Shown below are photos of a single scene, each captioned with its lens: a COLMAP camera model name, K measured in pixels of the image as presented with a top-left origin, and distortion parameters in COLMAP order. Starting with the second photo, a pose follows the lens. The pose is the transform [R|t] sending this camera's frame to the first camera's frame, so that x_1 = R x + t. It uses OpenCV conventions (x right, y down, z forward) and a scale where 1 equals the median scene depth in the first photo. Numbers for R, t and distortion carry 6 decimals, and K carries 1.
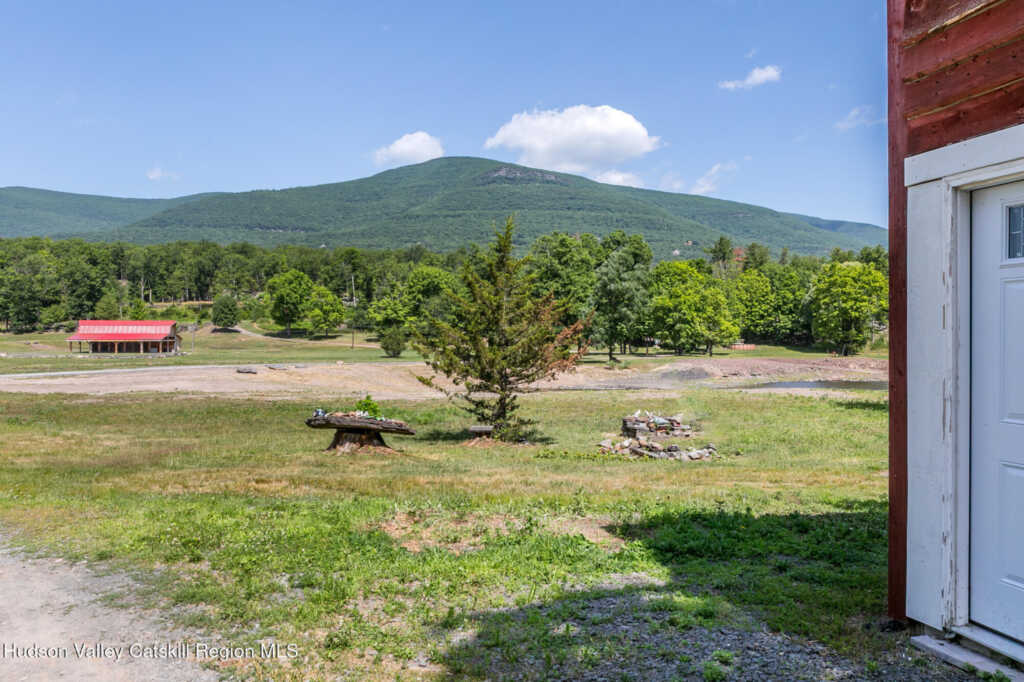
lens RADIAL K [[791.0, 0, 513.0], [0, 791.0, 340.0], [0, 0, 1]] dist [-0.050285, 0.000042]
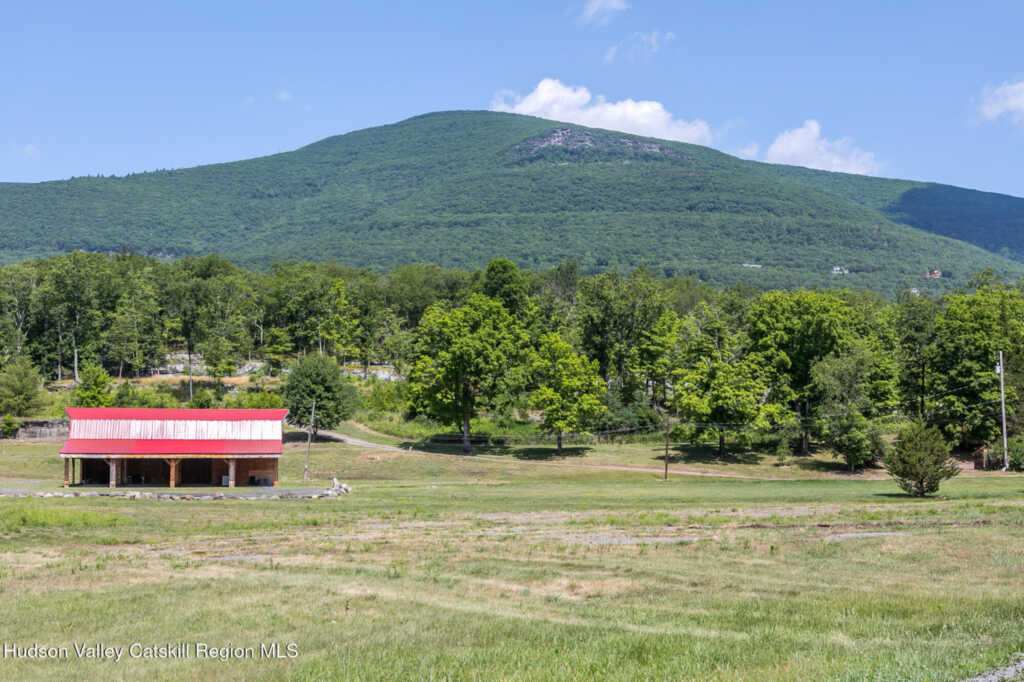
lens RADIAL K [[1550.4, 0, 511.5], [0, 1550.4, 340.1], [0, 0, 1]] dist [-0.098407, 0.000000]
pose [[0.999561, -0.003262, -0.029461, -0.227979], [0.000816, 0.996576, -0.082682, 0.005168], [0.029630, 0.082622, 0.996140, 0.148626]]
